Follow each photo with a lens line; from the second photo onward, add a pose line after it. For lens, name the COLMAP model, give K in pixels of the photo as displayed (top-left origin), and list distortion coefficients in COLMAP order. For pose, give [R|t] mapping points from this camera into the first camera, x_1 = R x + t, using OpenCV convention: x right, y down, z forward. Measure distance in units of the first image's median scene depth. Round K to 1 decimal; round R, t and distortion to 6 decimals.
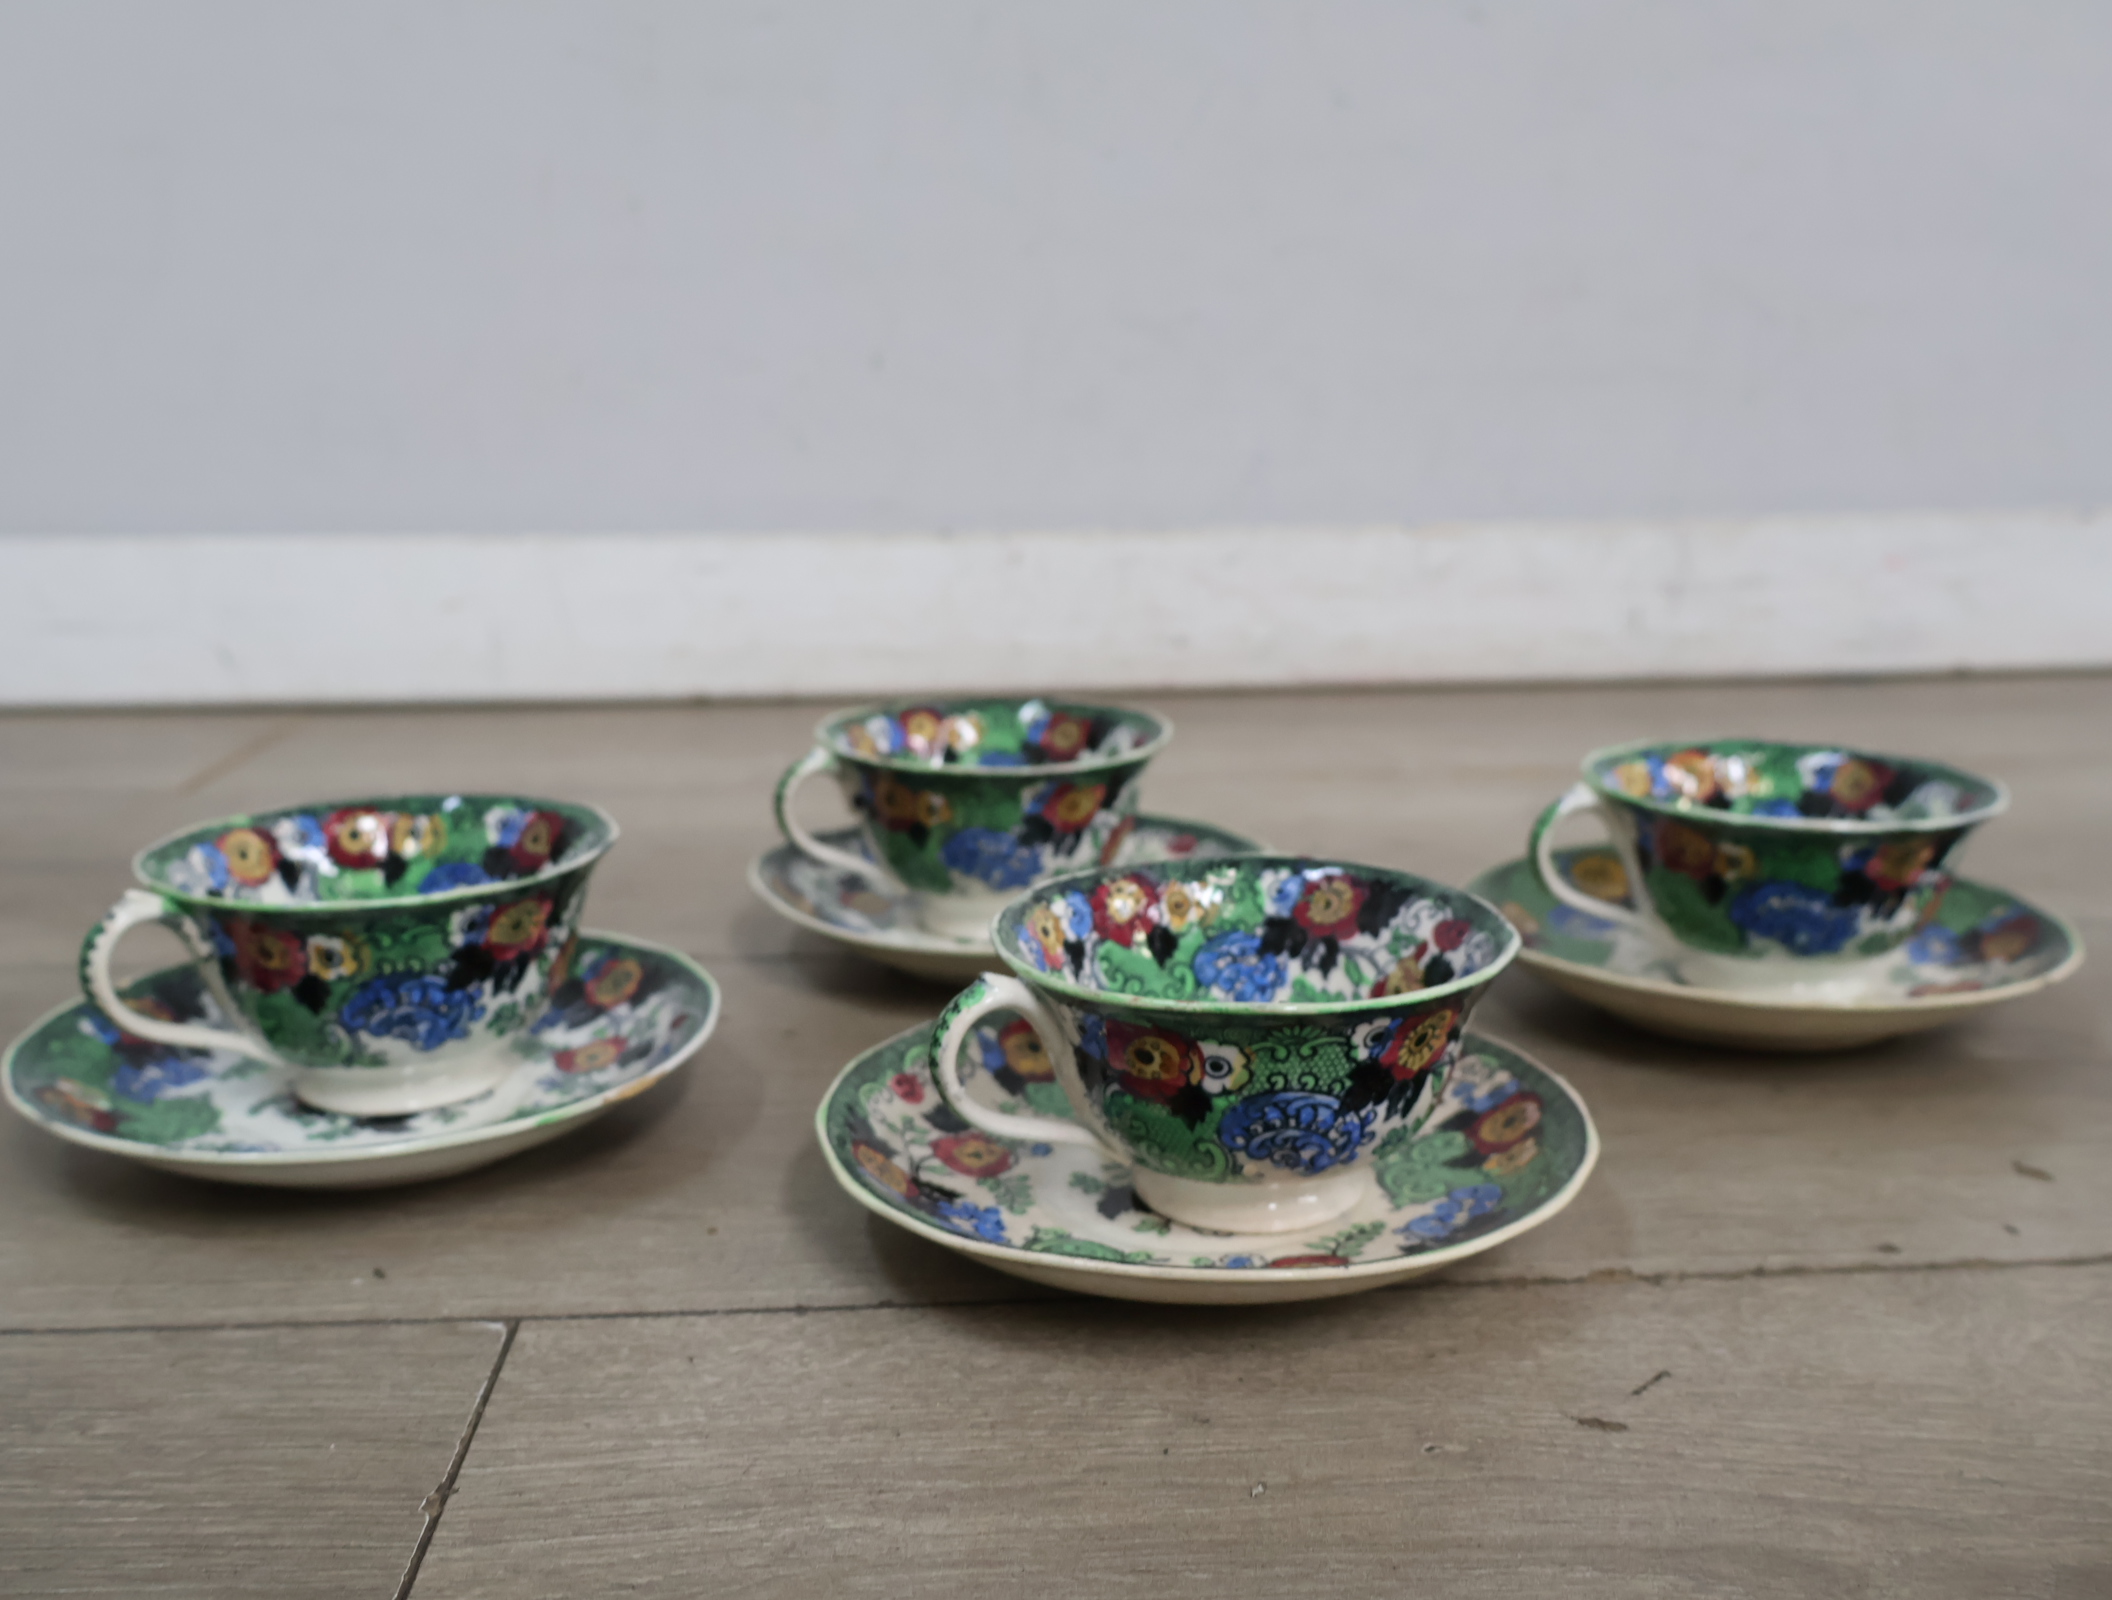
lens RADIAL K [[2062.9, 0, 1045.0], [0, 2062.9, 795.2], [0, 0, 1]] dist [0.010996, 0.000000]
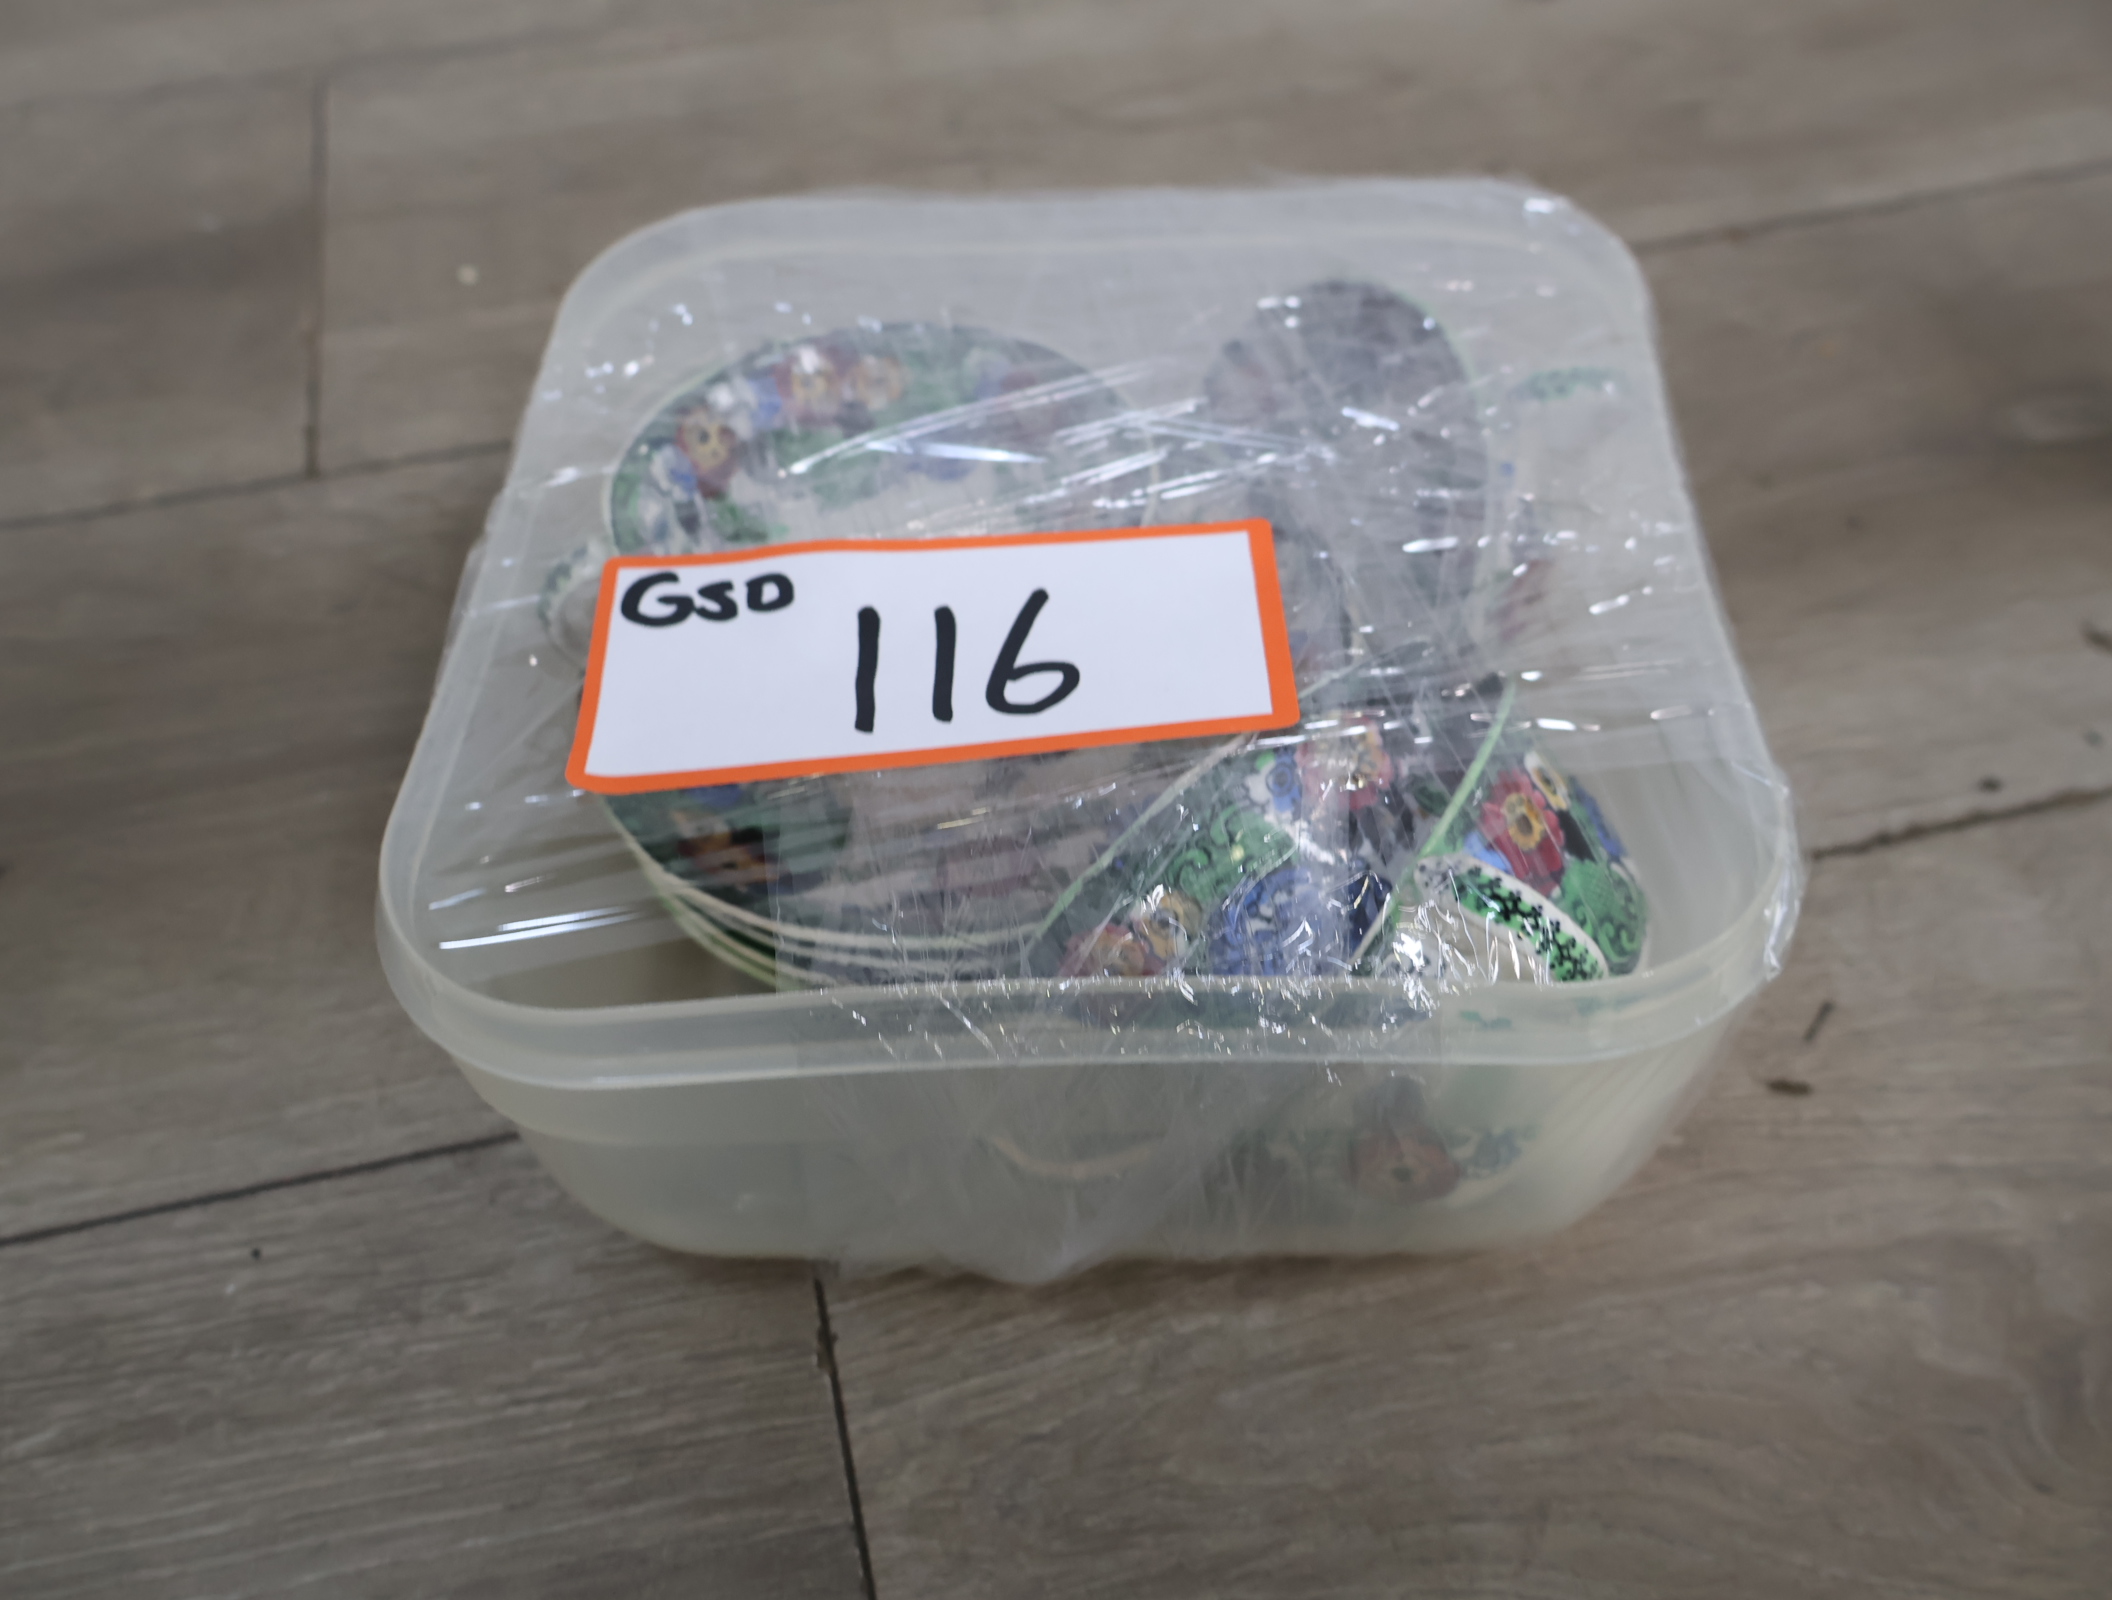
lens RADIAL K [[2062.9, 0, 1057.2], [0, 2062.9, 805.3], [0, 0, 1]] dist [0.010996, 0.000000]
pose [[0.984250, -0.151767, 0.090657, -0.197403], [0.073116, 0.816380, 0.572868, -0.476159], [-0.160953, -0.557217, 0.814618, 0.195753]]
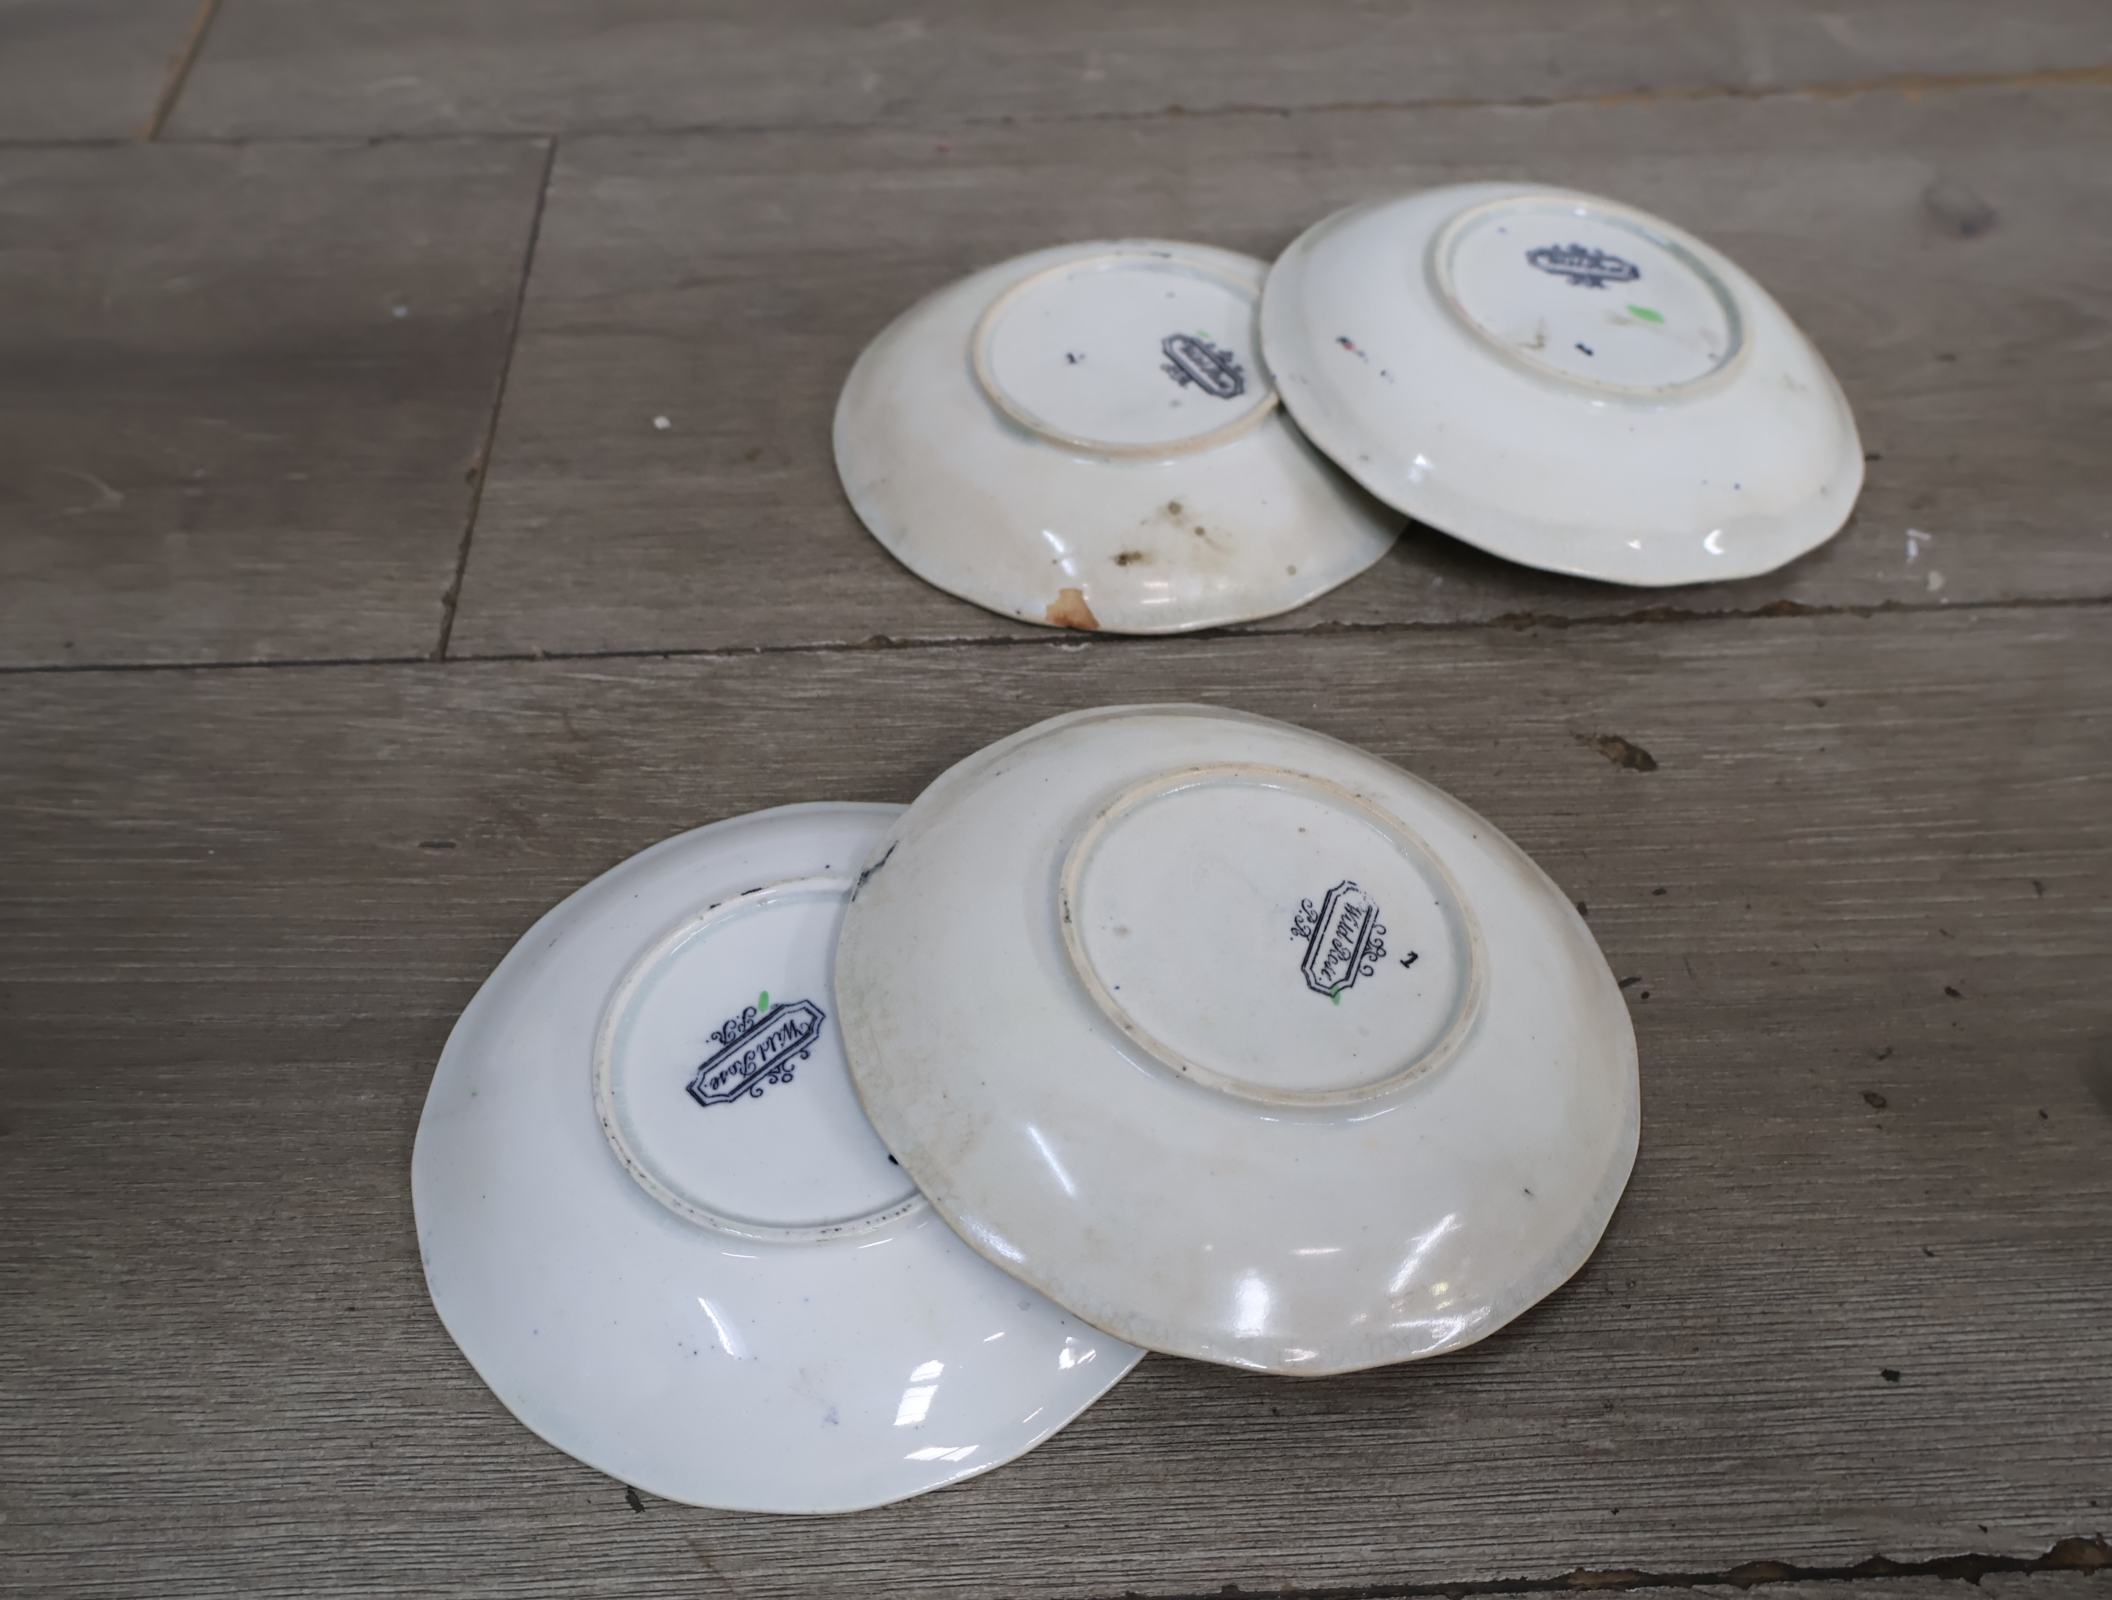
lens RADIAL K [[2062.9, 0, 1045.9], [0, 2062.9, 798.7], [0, 0, 1]] dist [0.010996, 0.000000]
pose [[0.999759, 0.007432, -0.020647, -0.144884], [0.006313, 0.803714, 0.594982, -0.560549], [0.021017, -0.594969, 0.803474, 0.522262]]
